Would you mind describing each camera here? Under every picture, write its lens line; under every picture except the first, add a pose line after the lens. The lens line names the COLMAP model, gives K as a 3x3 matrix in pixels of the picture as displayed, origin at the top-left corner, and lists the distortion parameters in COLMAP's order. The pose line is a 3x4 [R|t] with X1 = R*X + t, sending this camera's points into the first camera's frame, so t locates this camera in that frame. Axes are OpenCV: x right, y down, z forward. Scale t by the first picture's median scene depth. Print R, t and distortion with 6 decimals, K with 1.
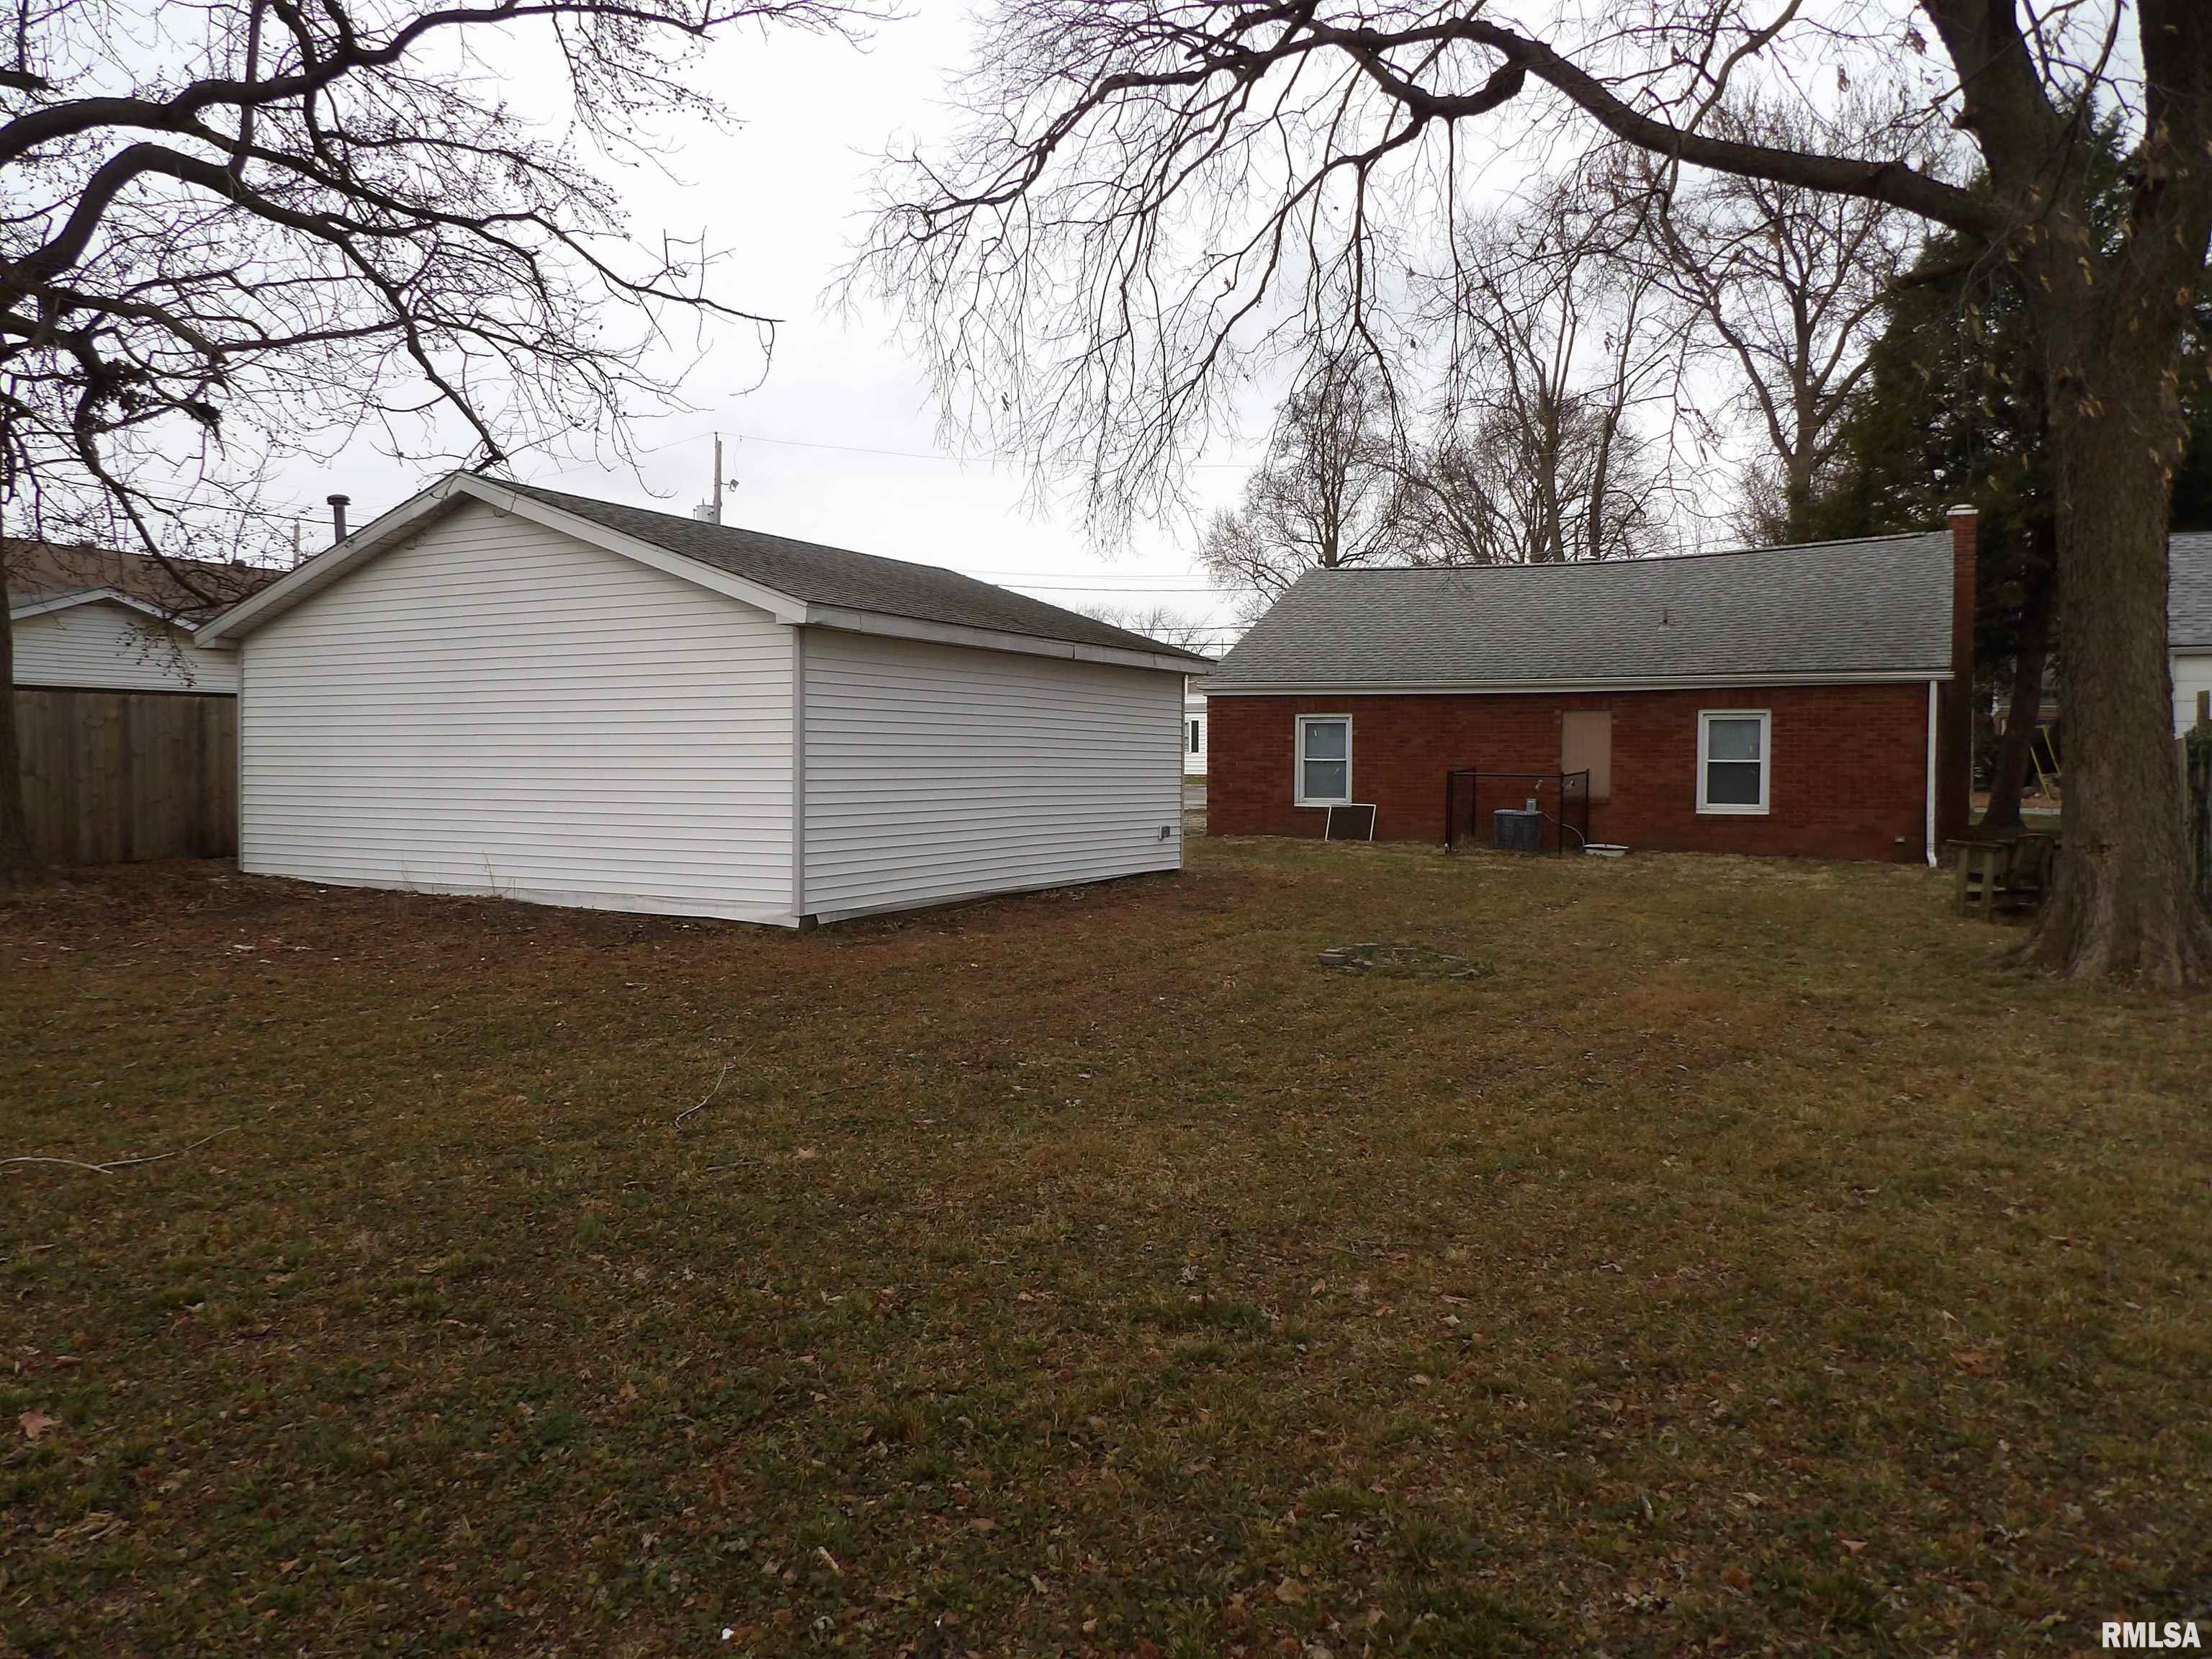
lens RADIAL K [[1581.0, 0, 1073.1], [0, 1581.0, 821.7], [0, 0, 1]] dist [-0.038298, 0.042201]
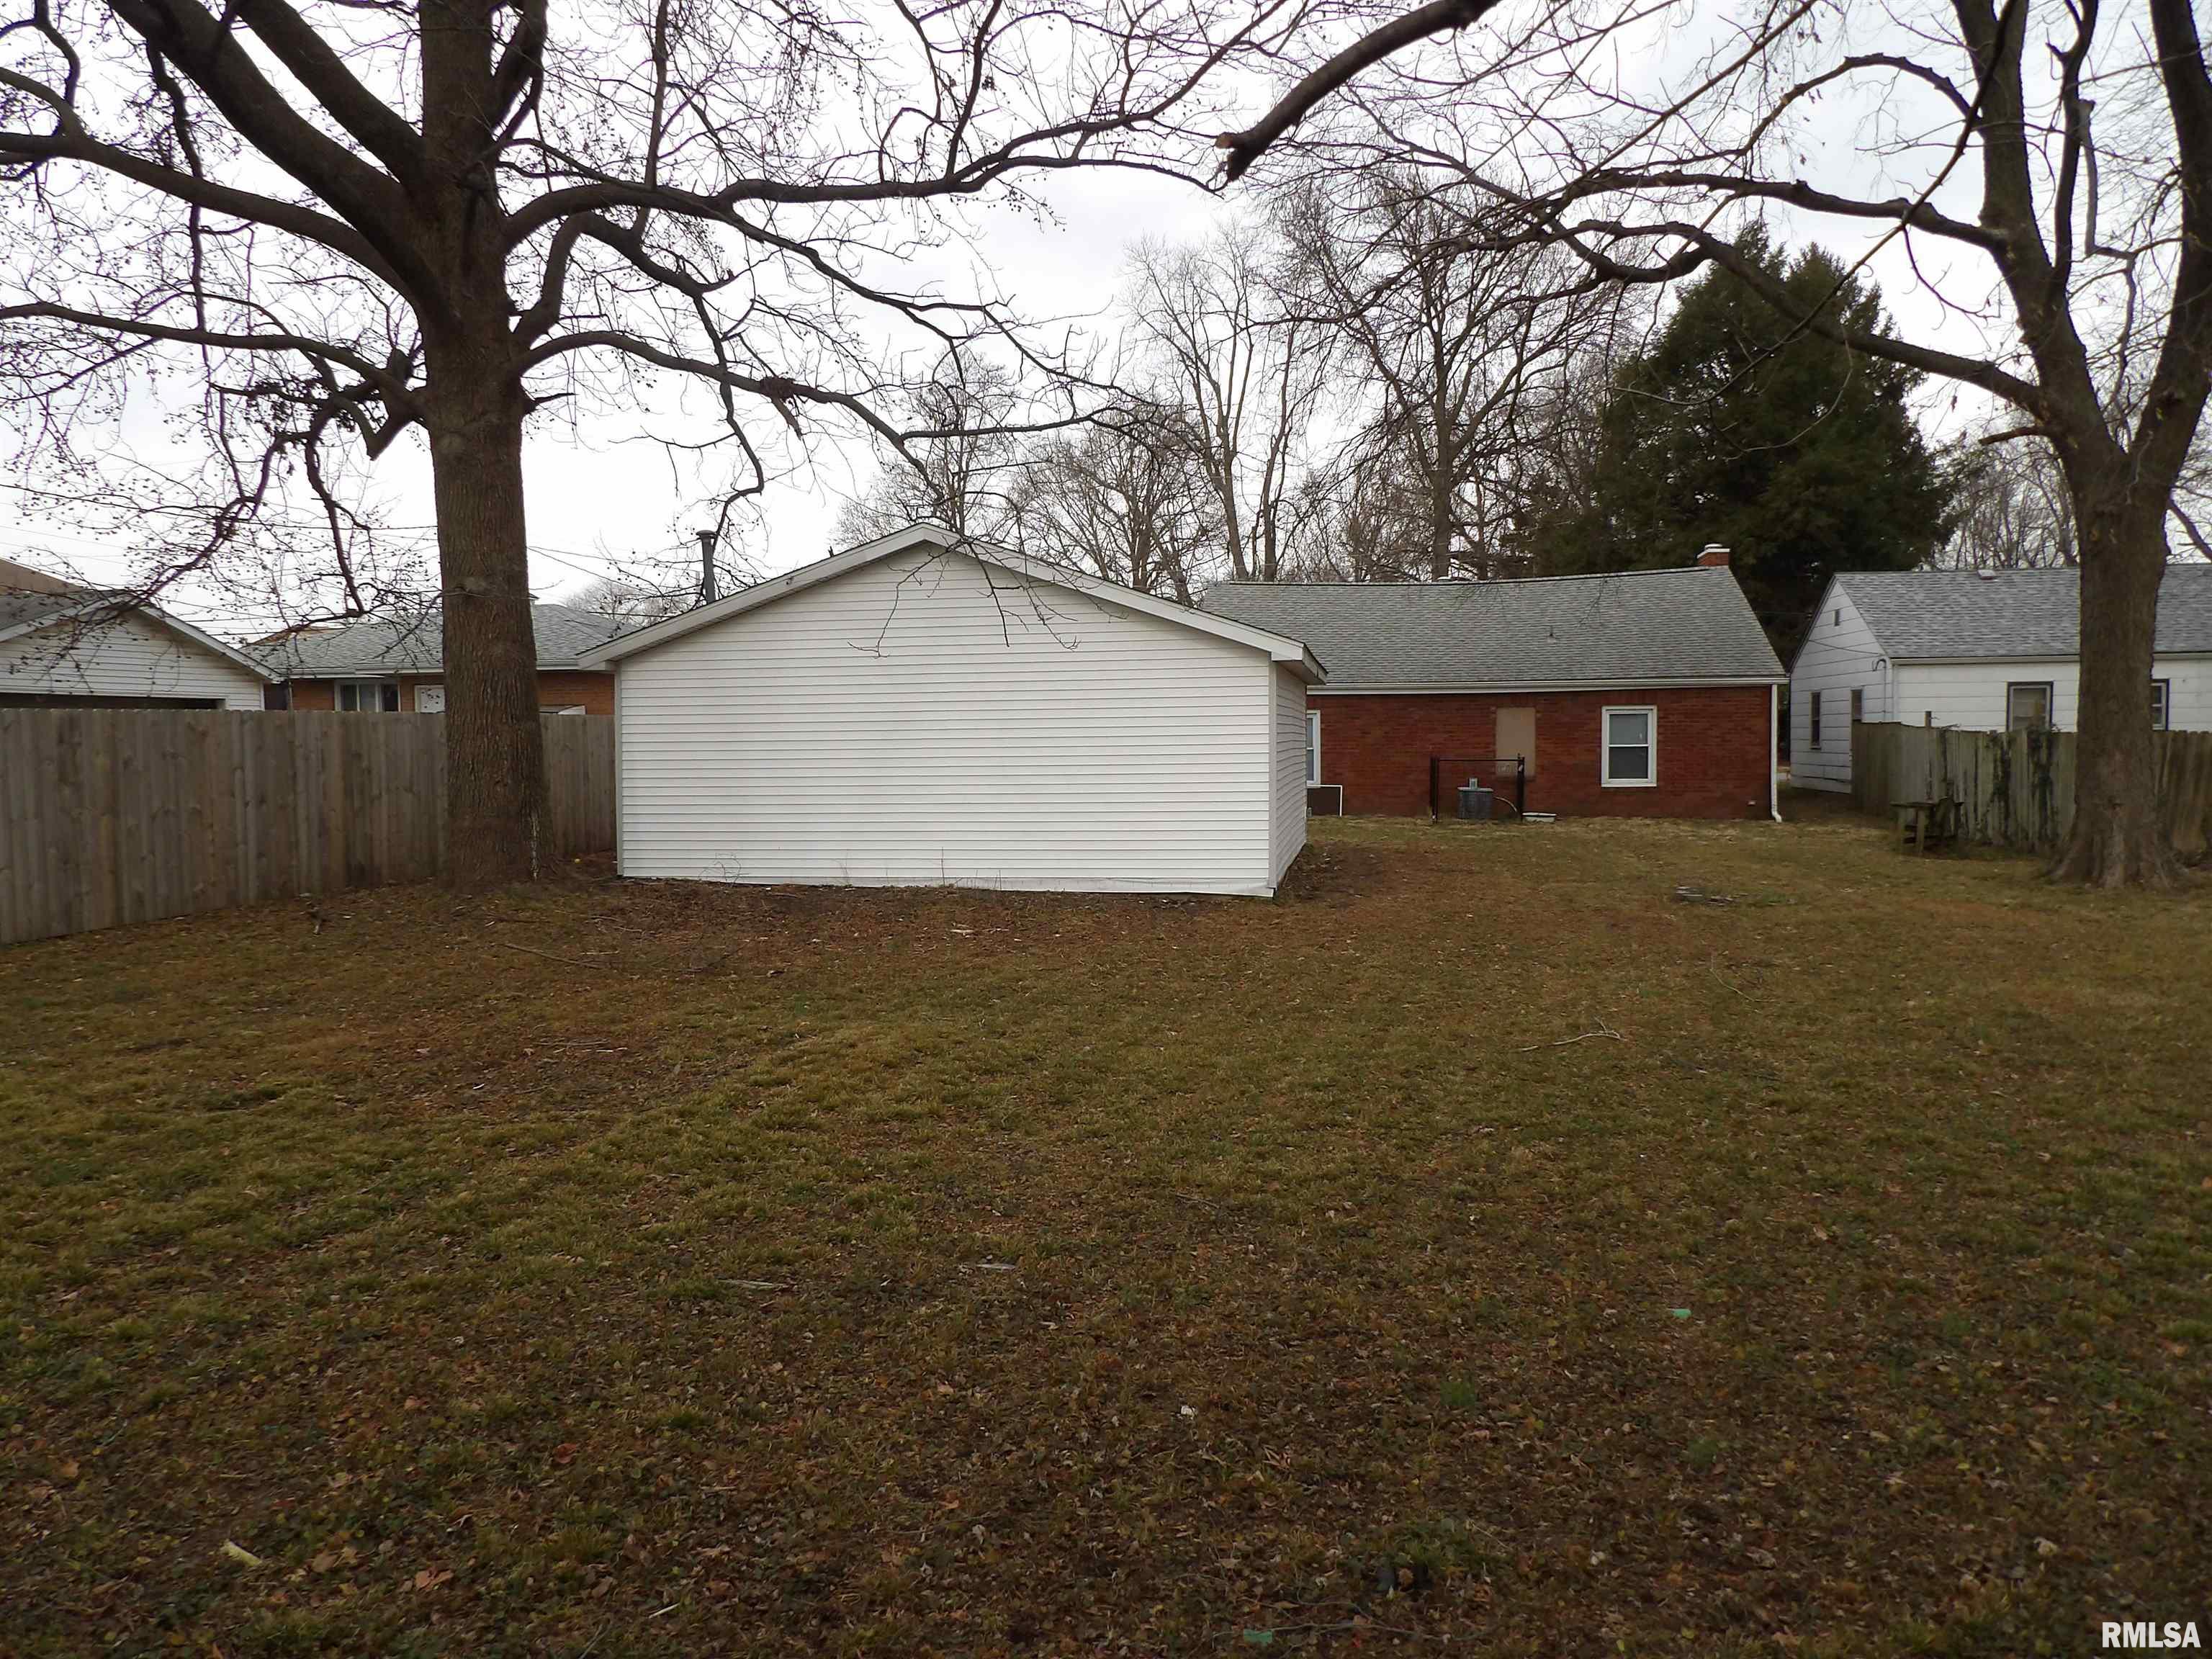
lens RADIAL K [[1581.0, 0, 1073.1], [0, 1581.0, 821.7], [0, 0, 1]] dist [-0.038298, 0.042201]
pose [[0.950610, -0.031965, 0.308738, -0.441501], [0.027394, 0.999442, 0.019131, -0.013961], [-0.309178, -0.009728, 0.950955, -0.101719]]
